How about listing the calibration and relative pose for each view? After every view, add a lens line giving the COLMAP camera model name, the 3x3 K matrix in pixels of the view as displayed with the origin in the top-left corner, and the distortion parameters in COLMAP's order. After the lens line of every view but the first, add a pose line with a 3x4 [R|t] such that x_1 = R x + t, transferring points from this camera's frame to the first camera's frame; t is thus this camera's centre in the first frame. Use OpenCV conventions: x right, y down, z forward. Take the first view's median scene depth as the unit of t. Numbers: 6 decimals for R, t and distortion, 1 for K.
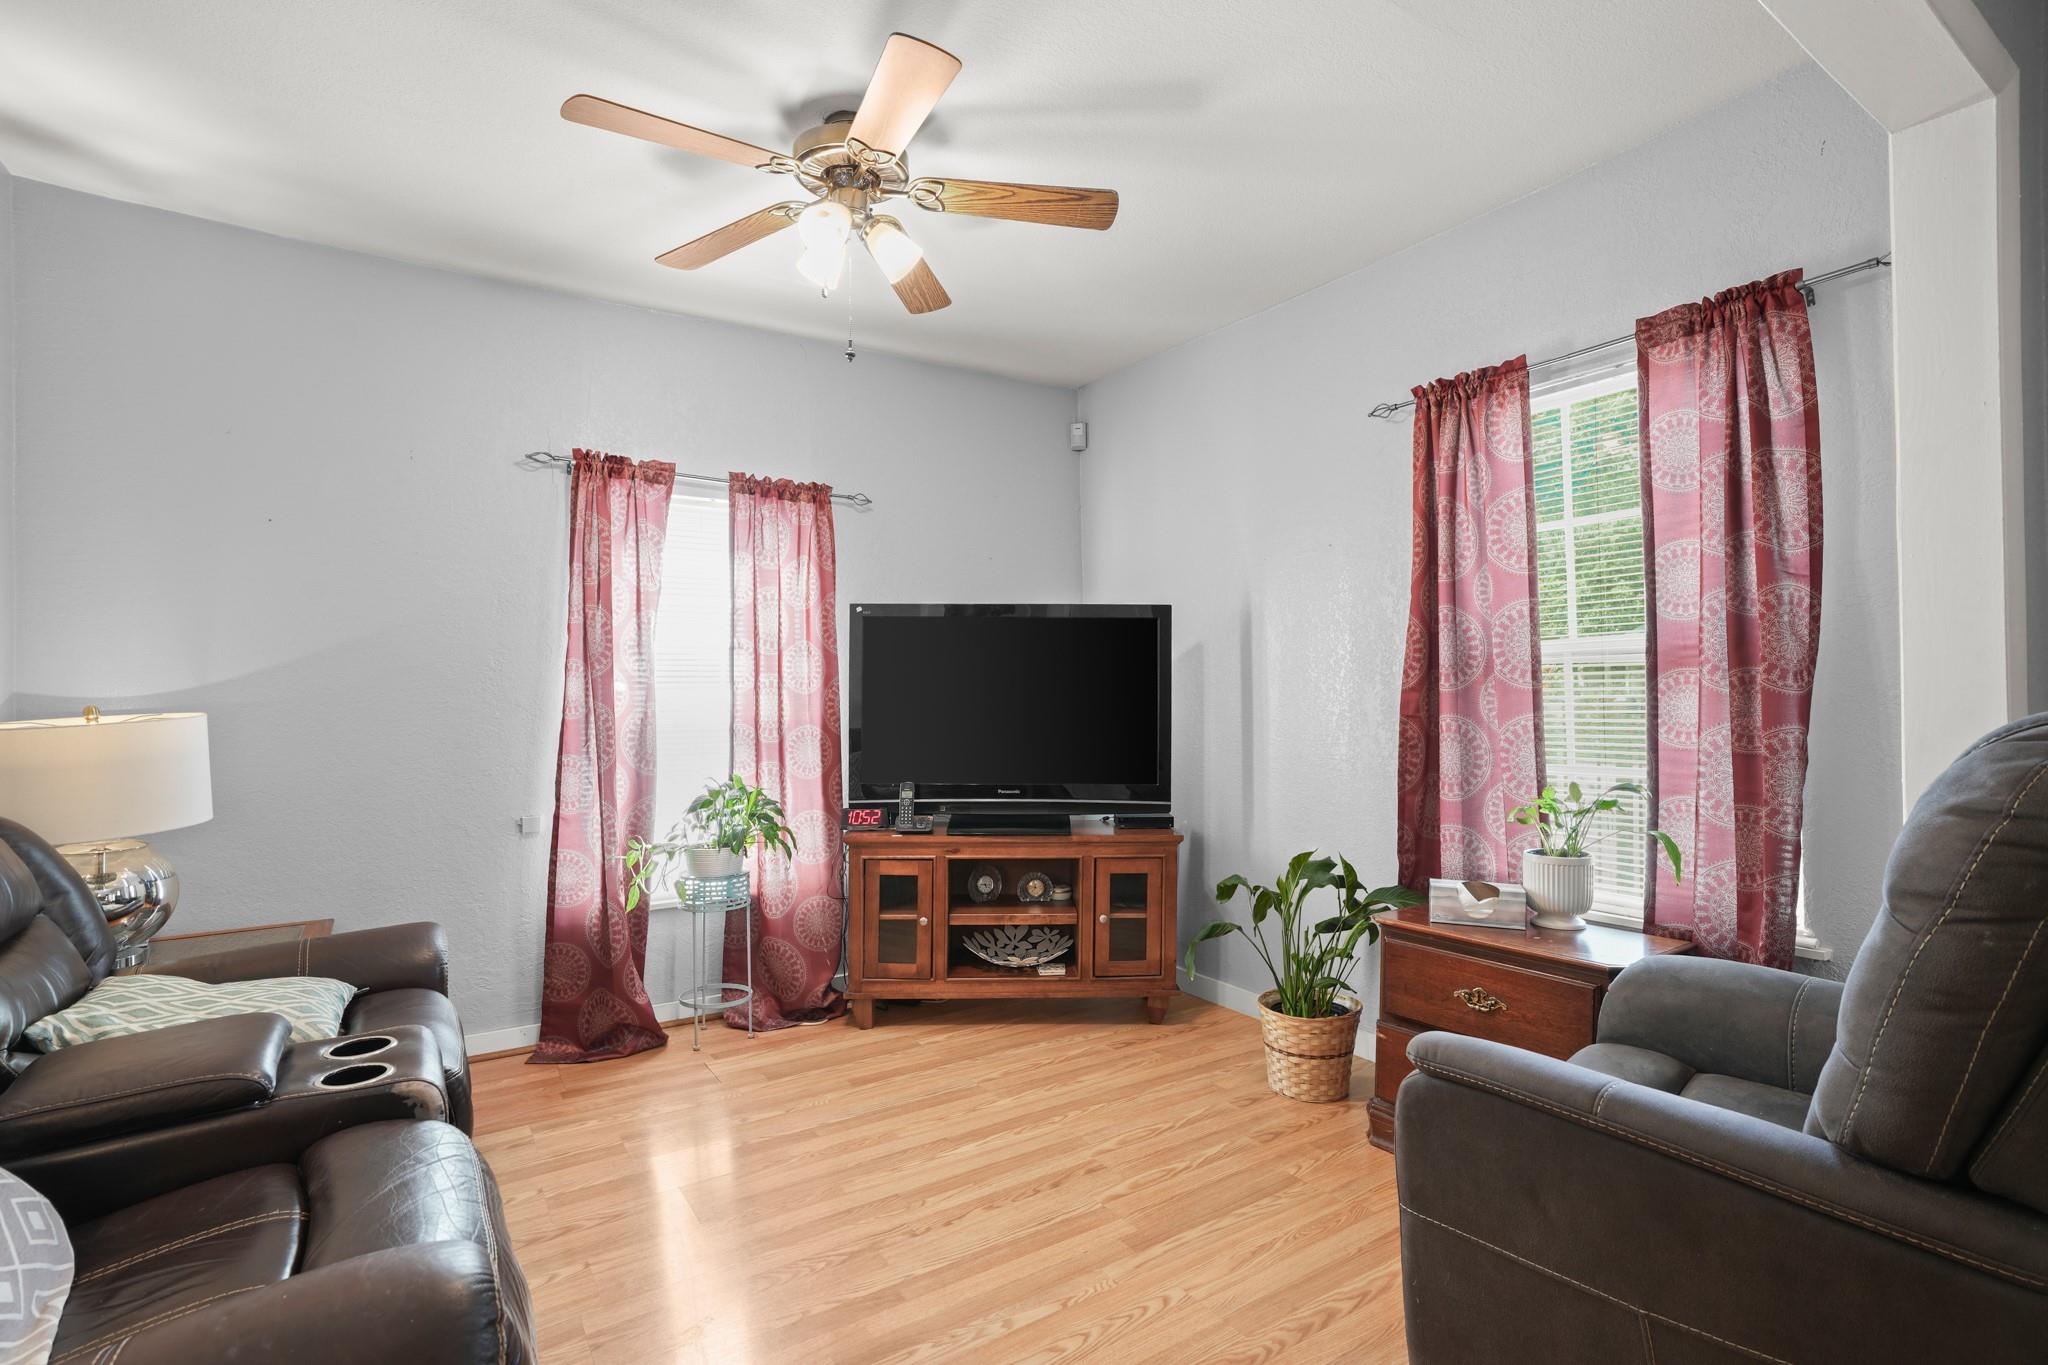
lens RADIAL K [[947.9, 0, 1005.3], [0, 947.9, 686.1], [0, 0, 1]] dist [-0.024502, 0.010605]
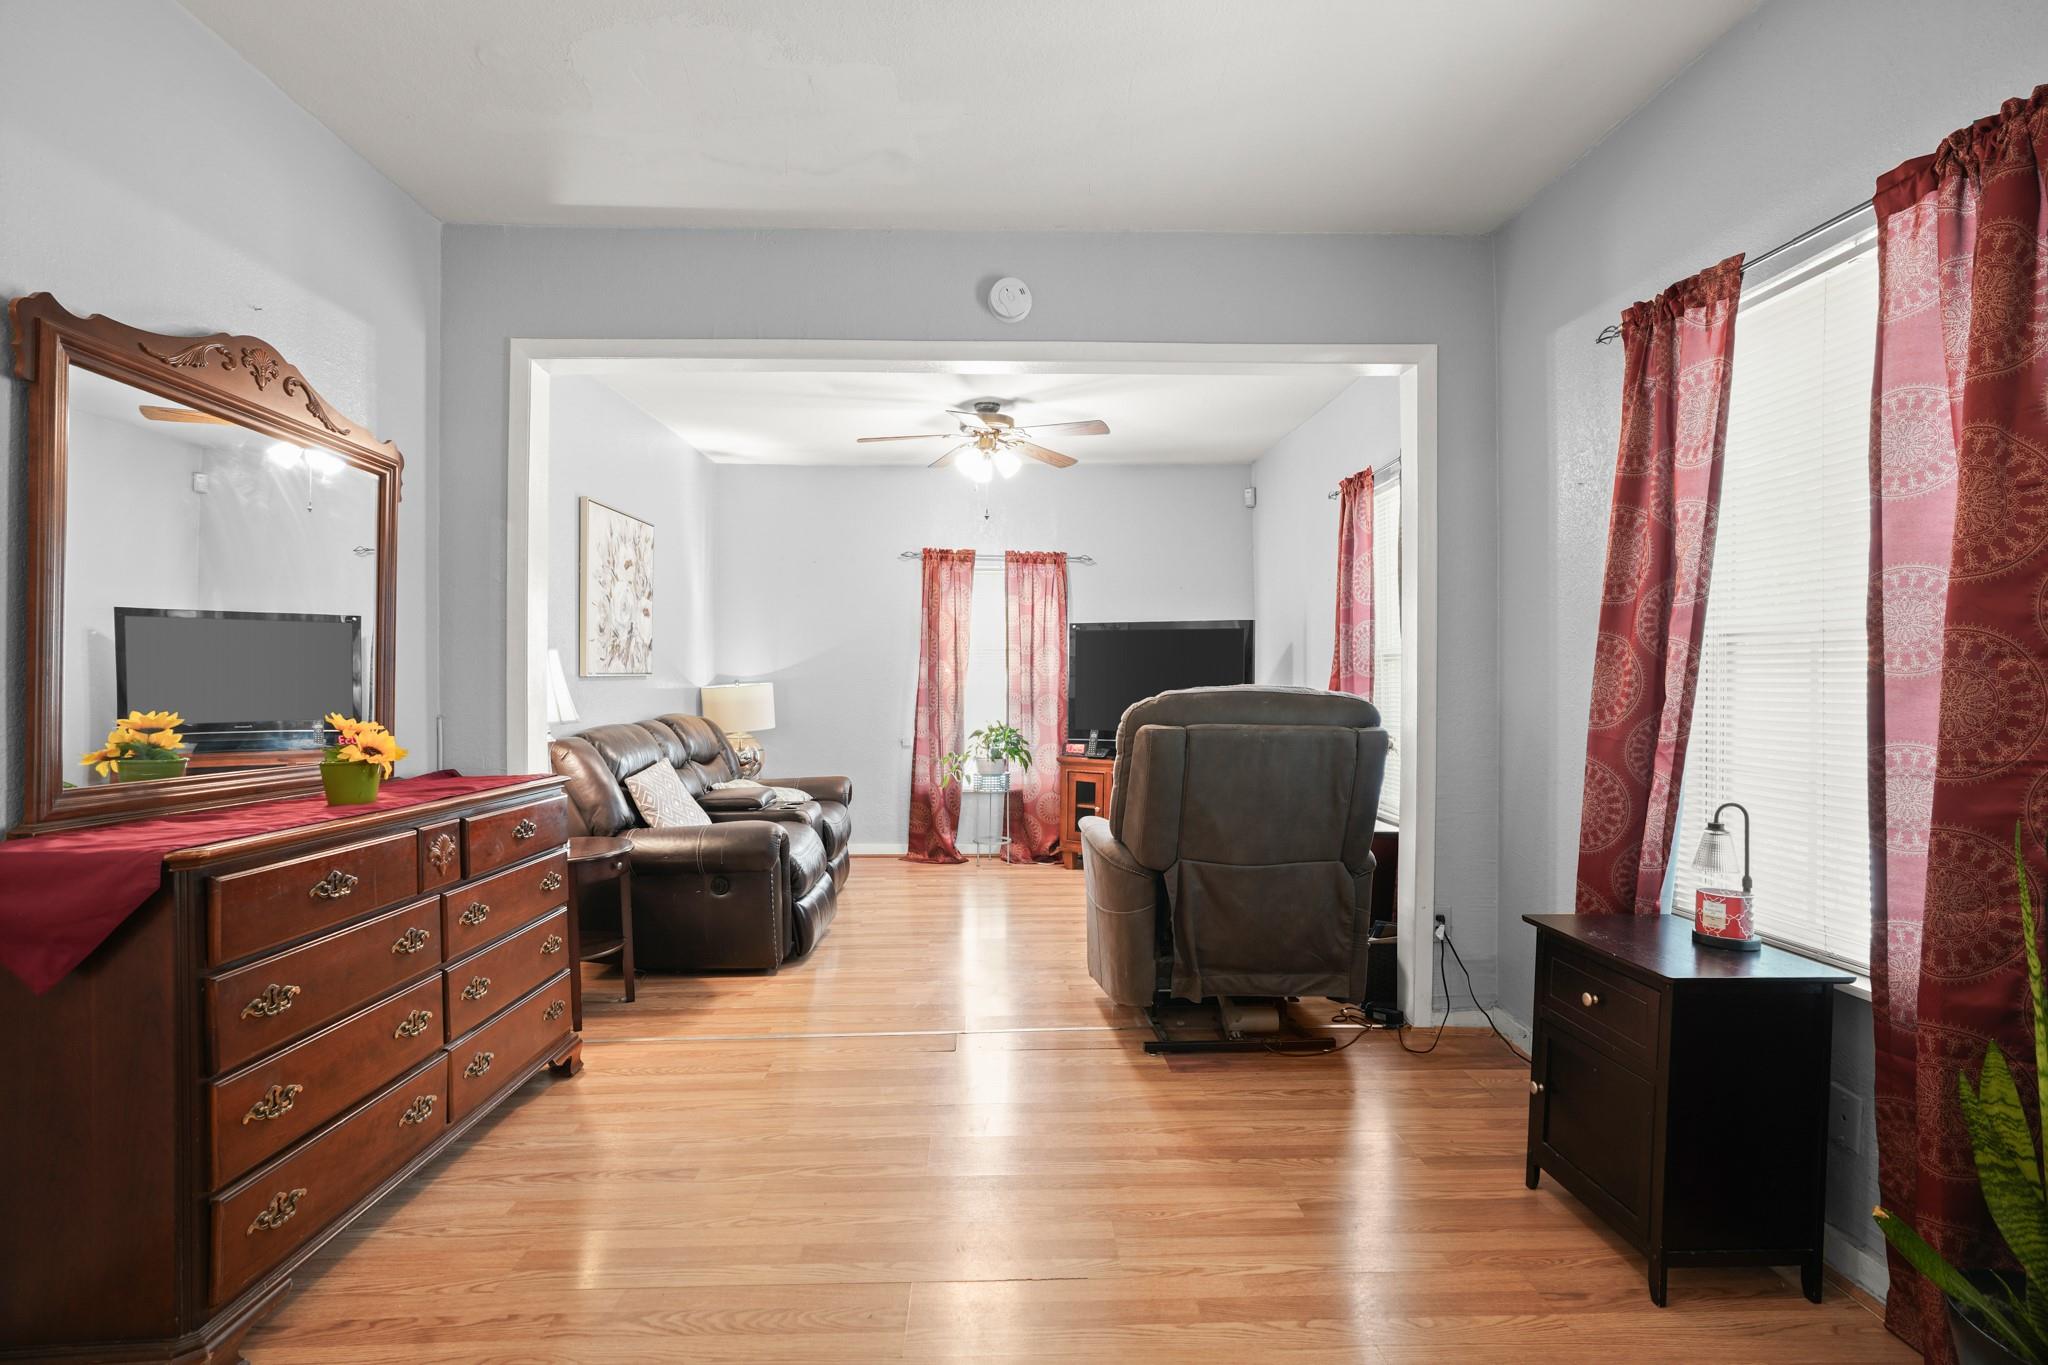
lens RADIAL K [[947.9, 0, 1015.9], [0, 947.9, 697.8], [0, 0, 1]] dist [-0.024502, 0.010605]
pose [[0.858893, 0.018671, -0.511815, 0.657918], [-0.002275, 0.999465, 0.032642, -0.009197], [0.512151, -0.026872, 0.858475, -0.540539]]
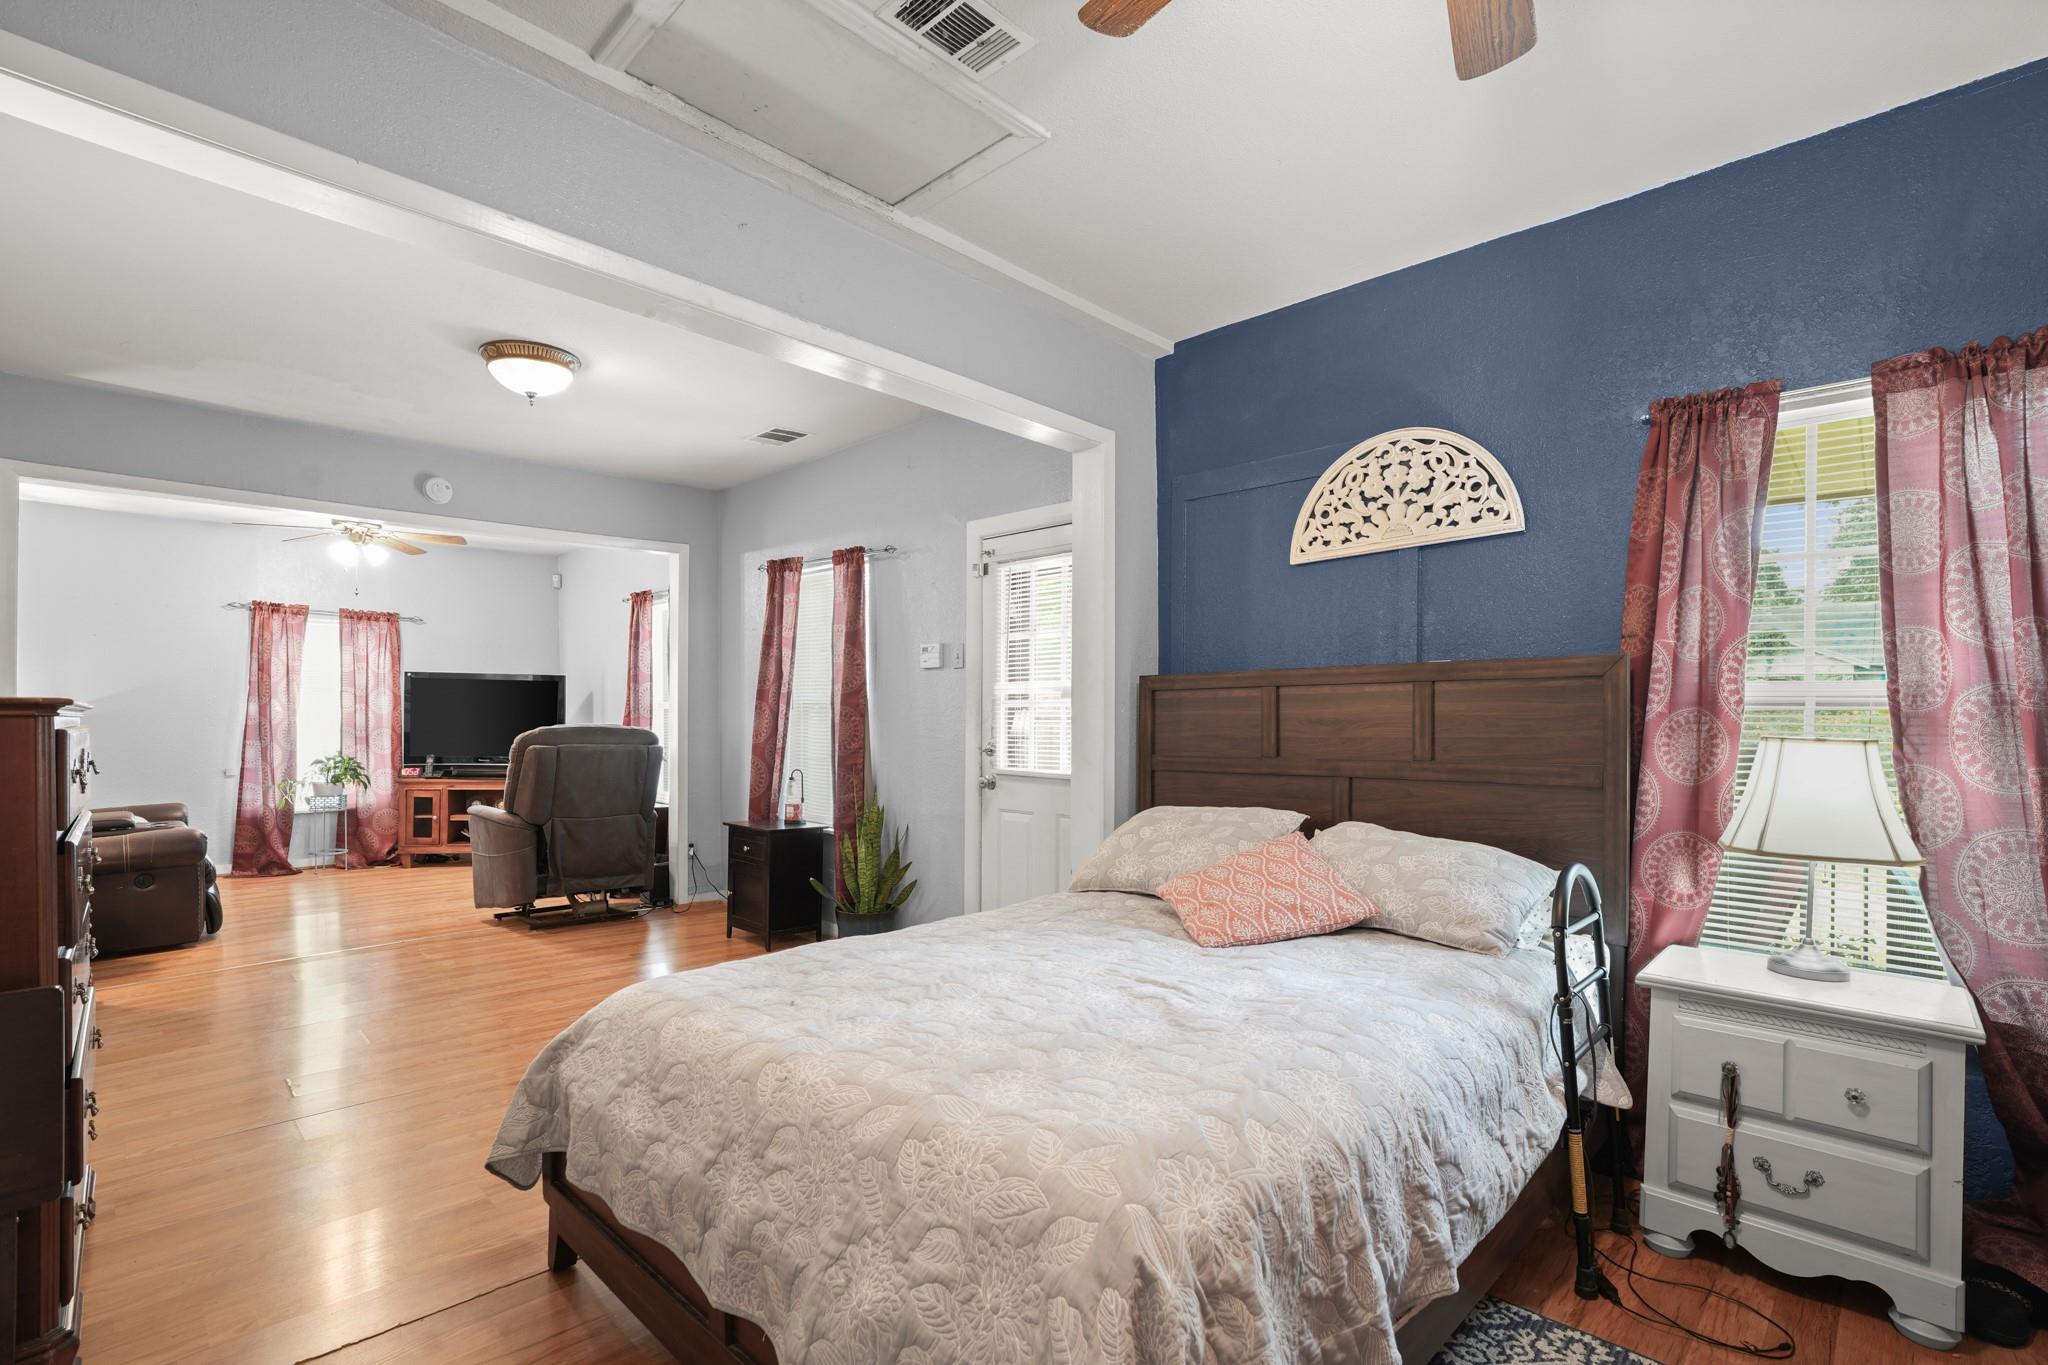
lens RADIAL K [[947.9, 0, 1028.7], [0, 947.9, 726.4], [0, 0, 1]] dist [-0.024502, 0.010605]
pose [[0.975739, 0.014027, 0.218485, 0.777224], [-0.018713, 0.999637, 0.019391, -0.032734], [-0.218134, -0.023009, 0.975648, -1.426325]]
